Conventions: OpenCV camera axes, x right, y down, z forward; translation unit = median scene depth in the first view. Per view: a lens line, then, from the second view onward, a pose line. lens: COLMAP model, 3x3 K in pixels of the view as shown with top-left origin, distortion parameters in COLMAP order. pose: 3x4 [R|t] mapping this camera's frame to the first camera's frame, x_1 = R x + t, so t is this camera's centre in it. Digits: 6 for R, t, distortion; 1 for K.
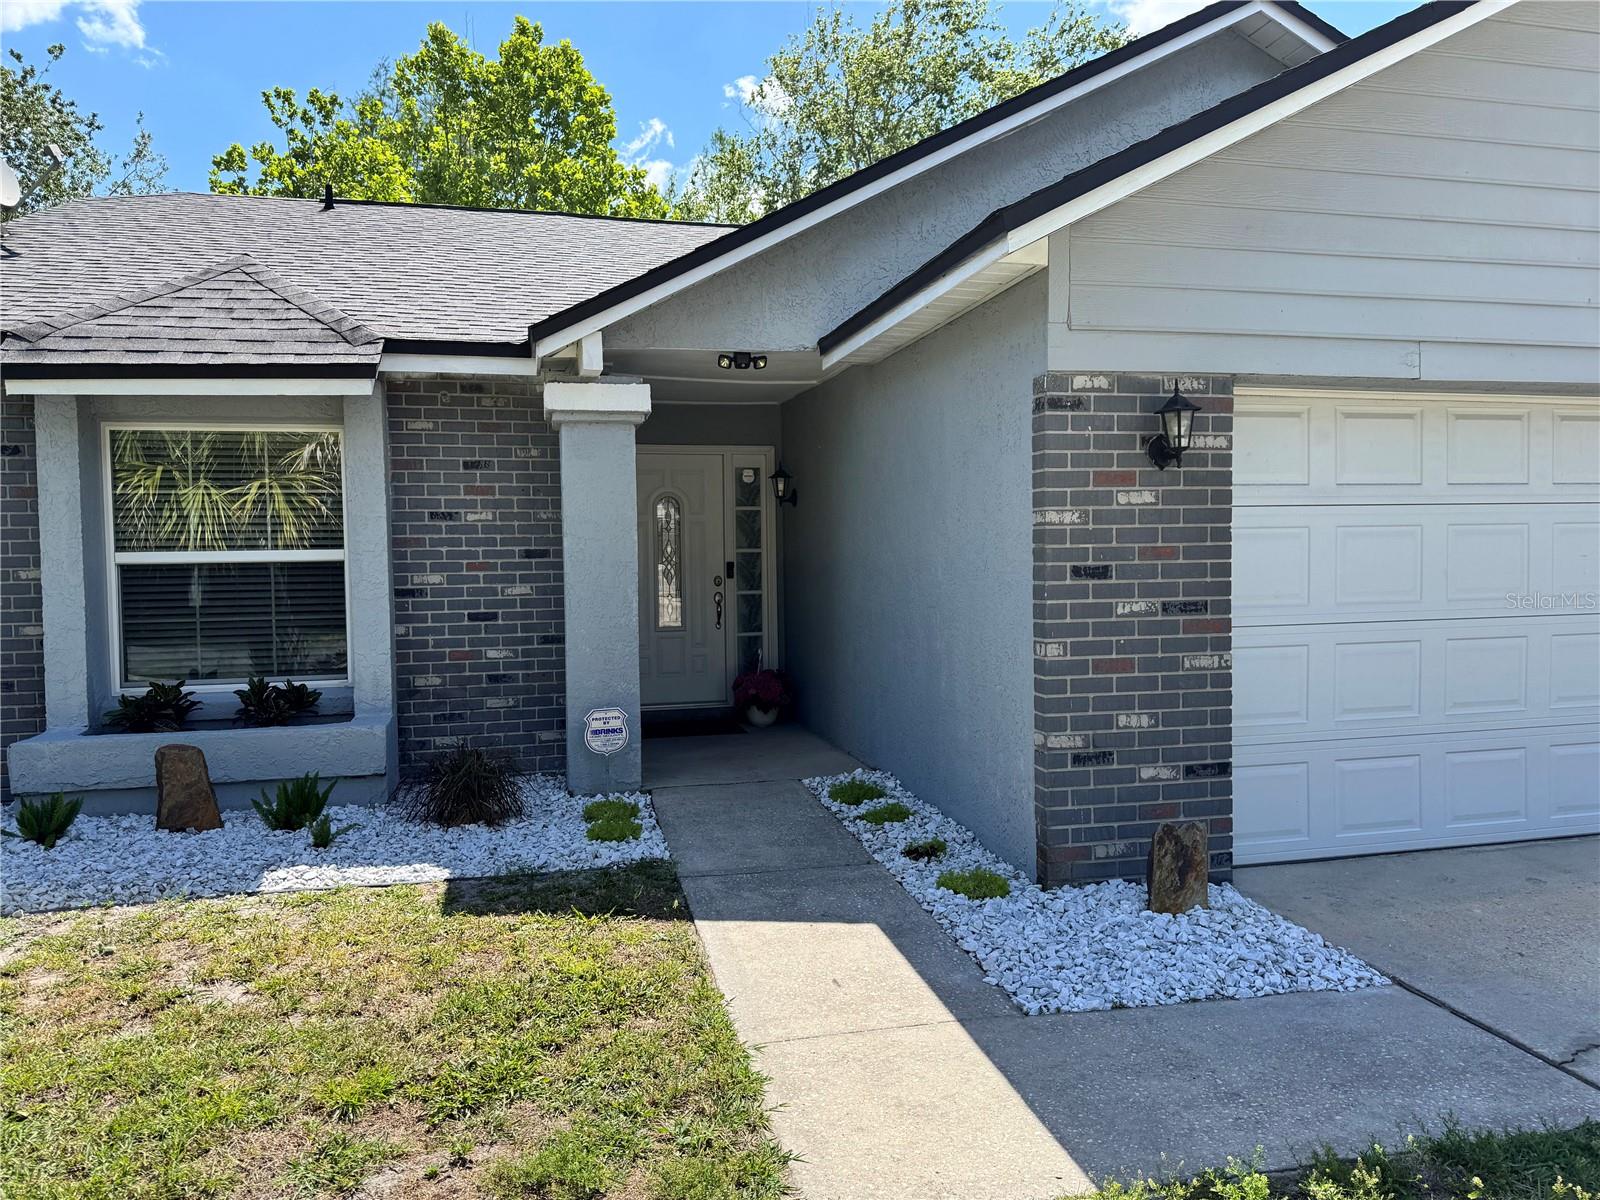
lens RADIAL K [[1115.9, 0, 798.5], [0, 1115.9, 612.6], [0, 0, 1]] dist [0.069035, -0.081355]
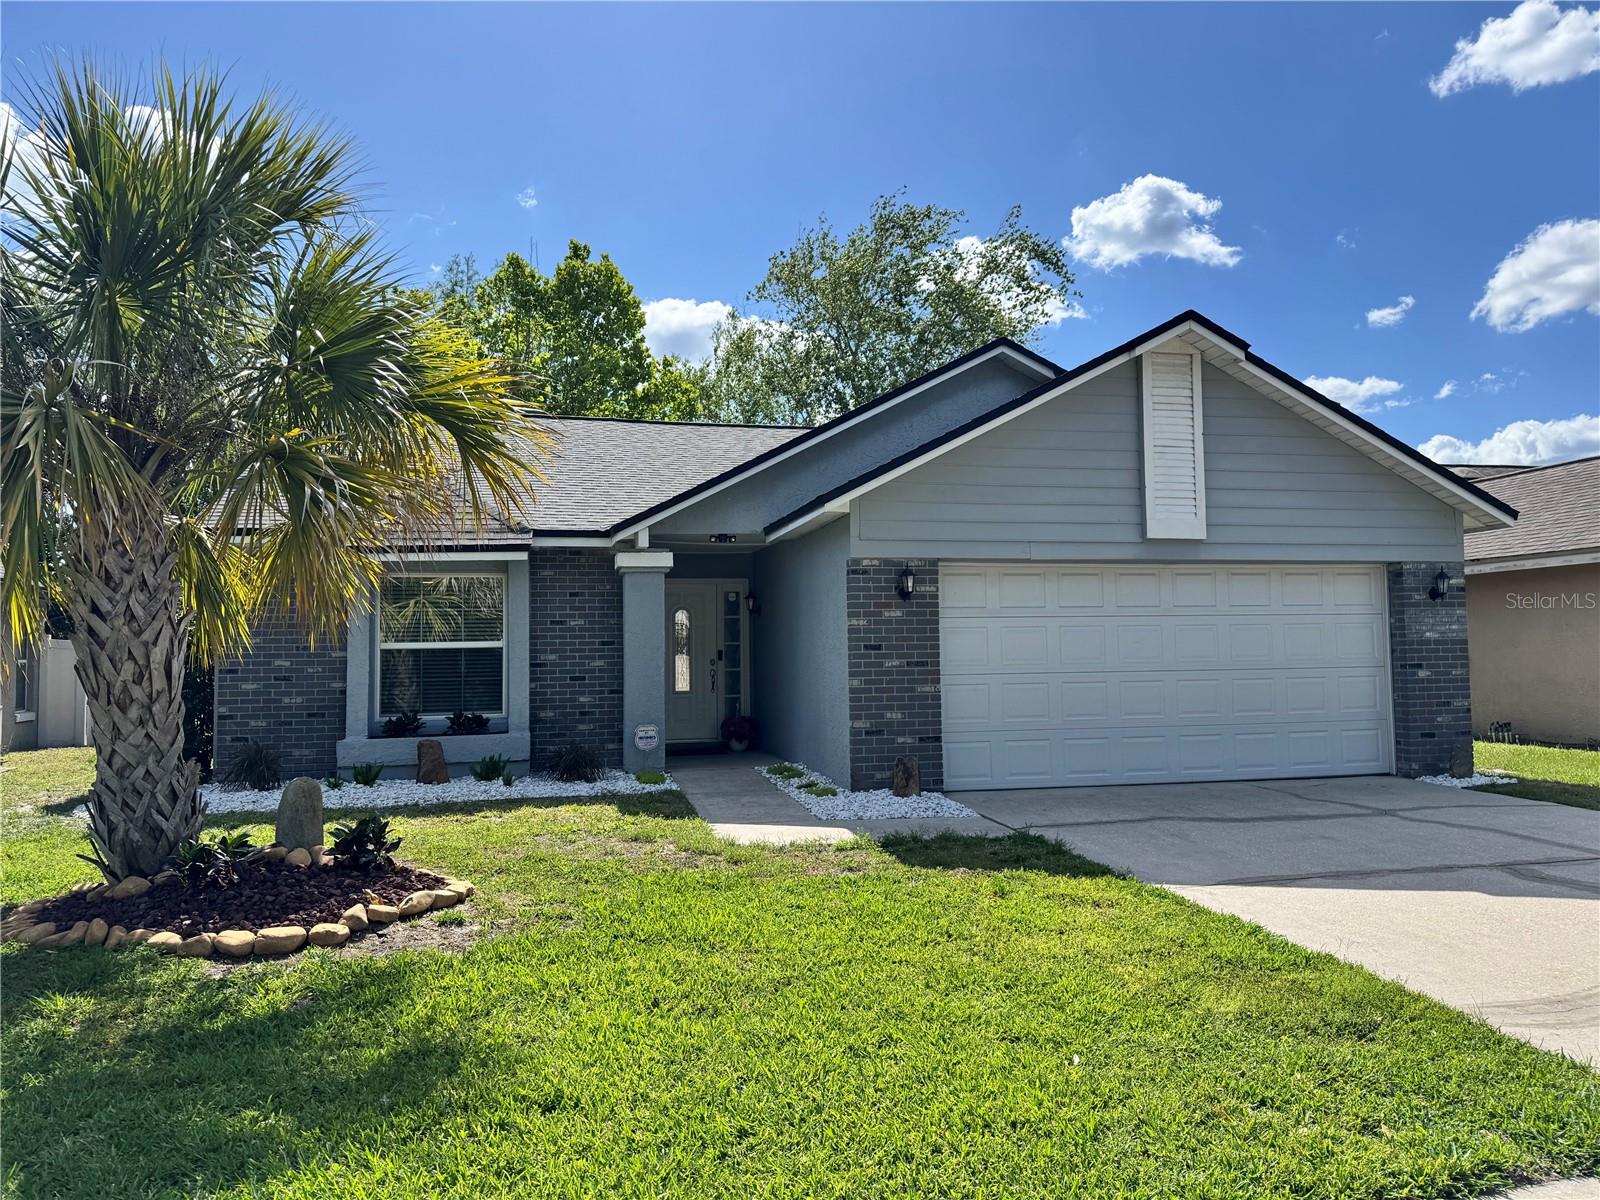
lens RADIAL K [[1115.9, 0, 812.2], [0, 1115.9, 595.4], [0, 0, 1]] dist [0.069035, -0.081355]
pose [[0.999995, -0.001577, -0.002573, 0.107800], [0.001287, 0.994060, -0.108825, 0.073837], [0.002729, 0.108822, 0.994058, -0.871314]]
